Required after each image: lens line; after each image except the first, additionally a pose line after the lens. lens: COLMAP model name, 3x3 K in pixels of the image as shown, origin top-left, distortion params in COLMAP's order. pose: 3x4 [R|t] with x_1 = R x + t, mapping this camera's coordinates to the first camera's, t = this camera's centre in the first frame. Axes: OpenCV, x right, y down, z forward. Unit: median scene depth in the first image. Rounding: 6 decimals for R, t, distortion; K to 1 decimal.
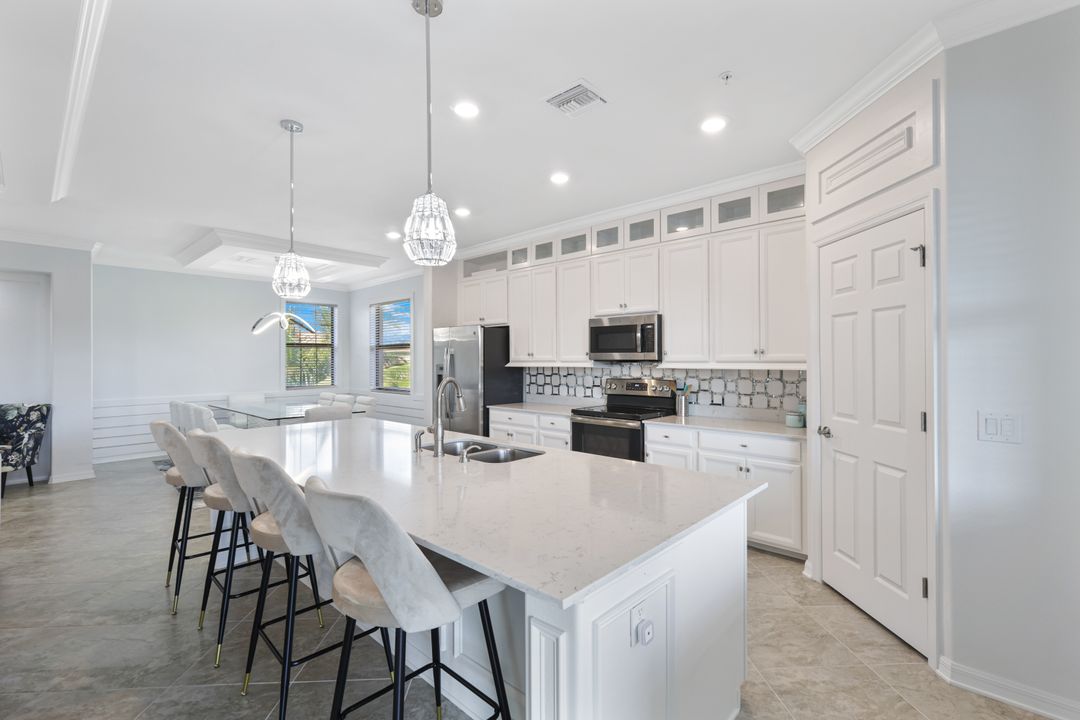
lens RADIAL K [[472.4, 0, 543.0], [0, 472.4, 354.2], [0, 0, 1]] dist [0.002758, -0.000305]
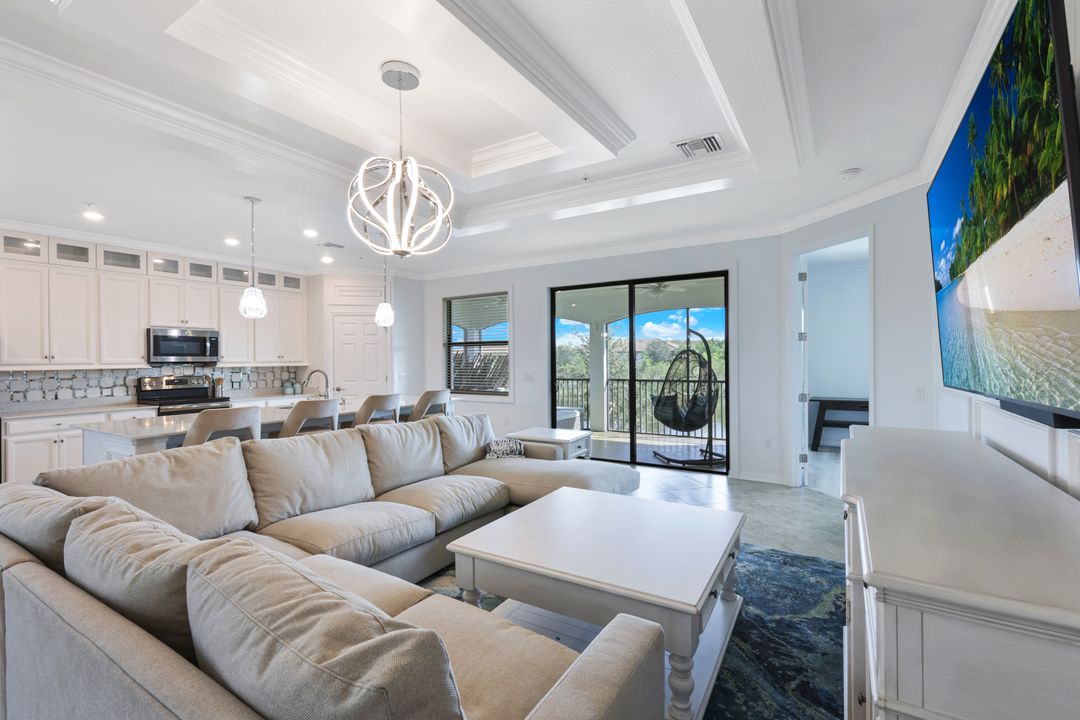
lens RADIAL K [[472.4, 0, 548.6], [0, 472.4, 363.7], [0, 0, 1]] dist [0.002758, -0.000305]
pose [[-0.192310, -0.003992, 0.981326, -1.180450], [-0.001192, 0.999992, 0.003835, 0.009669], [-0.981333, -0.000432, -0.192313, 0.209551]]
